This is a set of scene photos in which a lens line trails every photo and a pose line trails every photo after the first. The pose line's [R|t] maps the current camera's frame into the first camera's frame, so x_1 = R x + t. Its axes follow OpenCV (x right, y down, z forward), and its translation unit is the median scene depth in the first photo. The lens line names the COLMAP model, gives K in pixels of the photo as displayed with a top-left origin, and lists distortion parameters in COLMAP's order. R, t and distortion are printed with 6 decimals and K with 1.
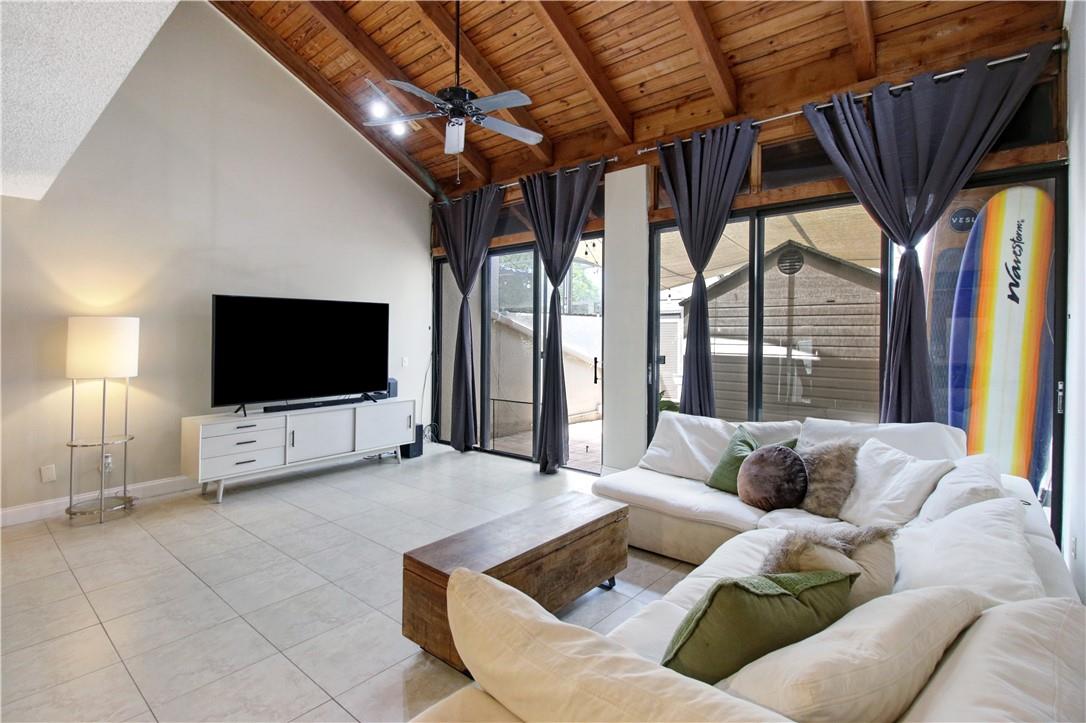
lens RADIAL K [[541.4, 0, 516.4], [0, 541.4, 358.2], [0, 0, 1]] dist [0.002437, -0.006280]
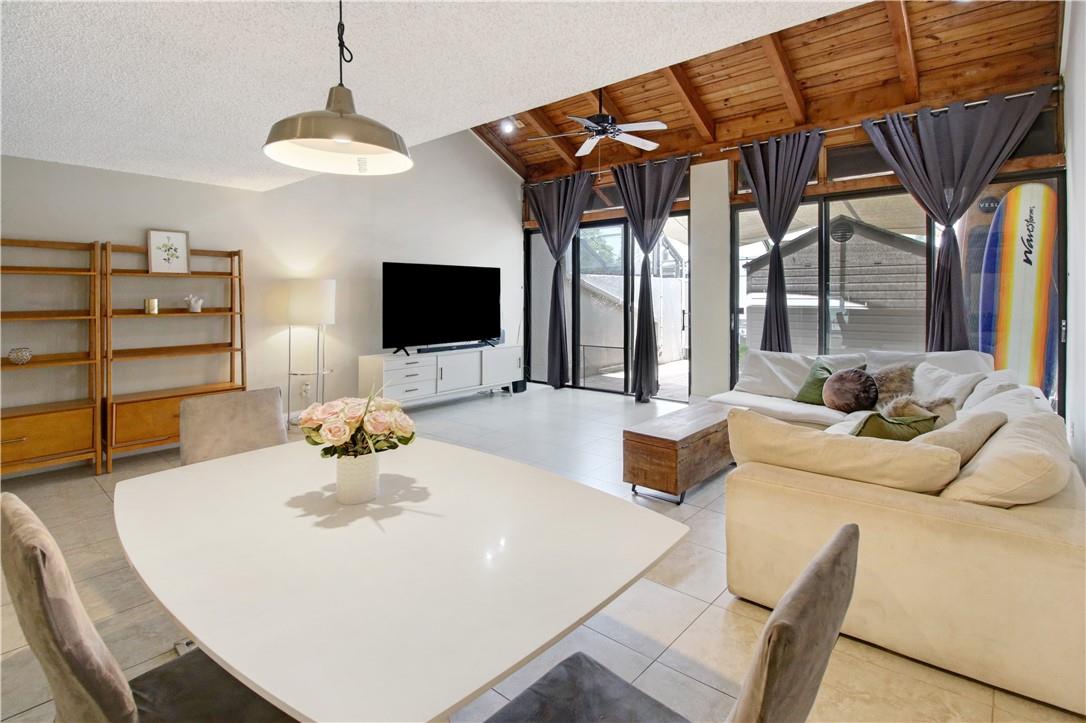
lens RADIAL K [[541.4, 0, 478.4], [0, 541.4, 308.9], [0, 0, 1]] dist [0.002437, -0.006280]
pose [[0.998138, -0.007234, -0.060569, -0.322689], [0.006318, 0.999863, -0.015301, 0.017185], [0.060671, 0.014889, 0.998047, -0.370859]]
